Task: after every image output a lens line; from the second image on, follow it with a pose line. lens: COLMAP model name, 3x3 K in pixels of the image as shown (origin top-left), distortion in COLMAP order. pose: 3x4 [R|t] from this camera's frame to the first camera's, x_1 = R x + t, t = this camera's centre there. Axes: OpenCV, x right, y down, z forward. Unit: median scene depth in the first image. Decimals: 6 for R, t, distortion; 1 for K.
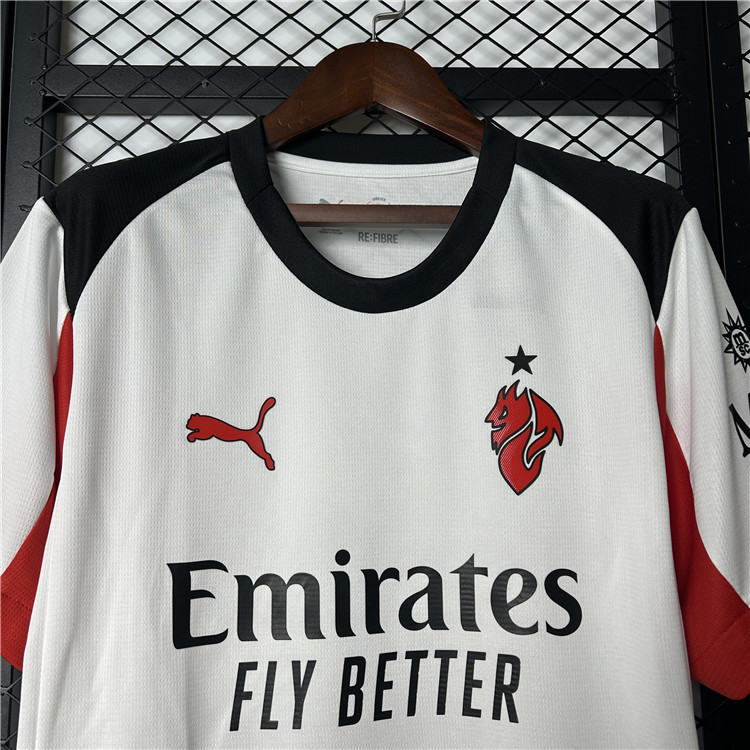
lens RADIAL K [[730.8, 0, 374.6], [0, 730.8, 387.8], [0, 0, 1]] dist [0.084798, -0.181827]
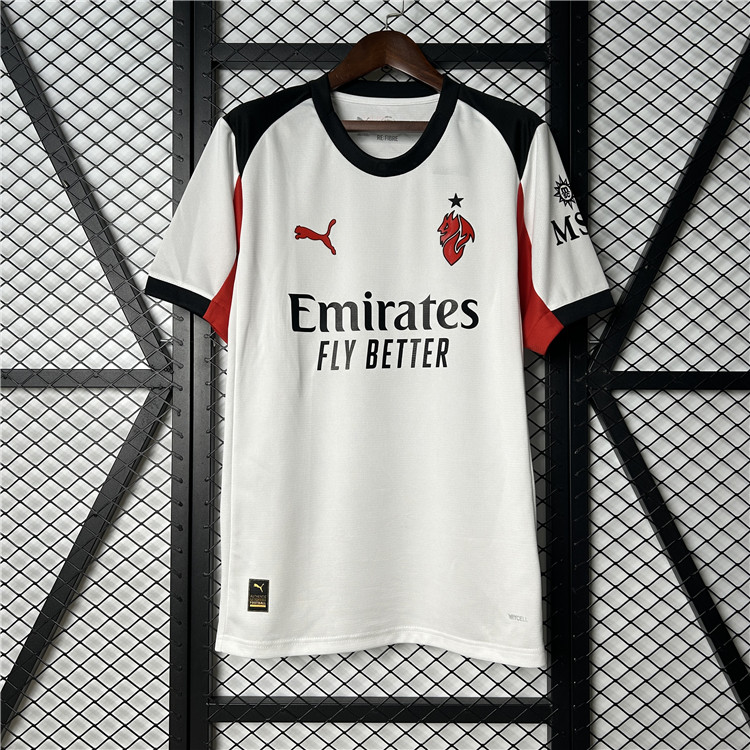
lens RADIAL K [[691.5, 0, 372.6], [0, 691.5, 393.7], [0, 0, 1]] dist [0.081701, -0.182294]
pose [[0.999344, 0.011846, -0.034227, 0.041223], [-0.007003, 0.990367, 0.138291, 0.234011], [0.035536, -0.137961, 0.989800, -1.024912]]
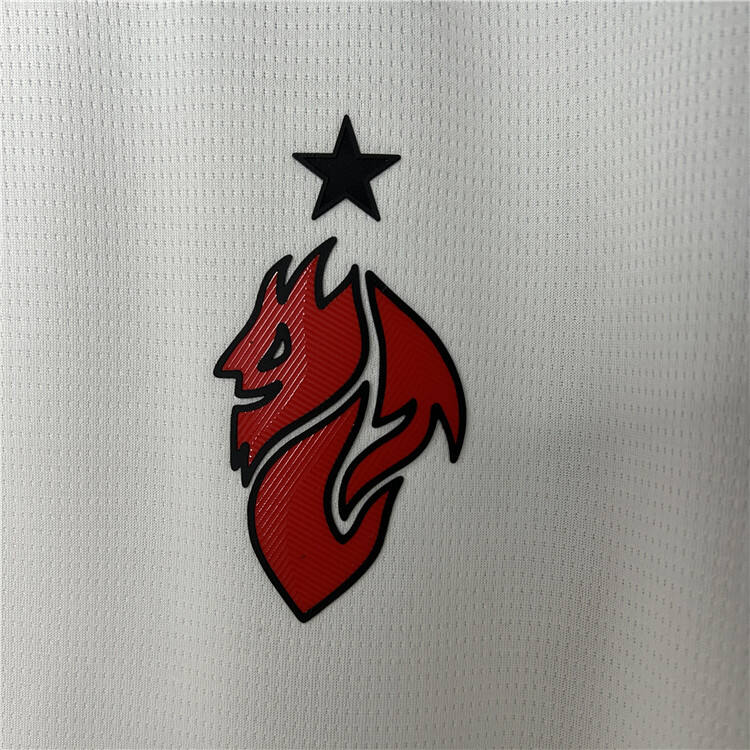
lens RADIAL K [[730.8, 0, 374.6], [0, 730.8, 387.8], [0, 0, 1]] dist [0.084798, -0.181827]
pose [[0.995475, 0.039265, 0.086538, 0.192702], [-0.055260, 0.980032, 0.191005, -0.009078], [-0.077310, -0.194922, 0.977767, 0.709167]]
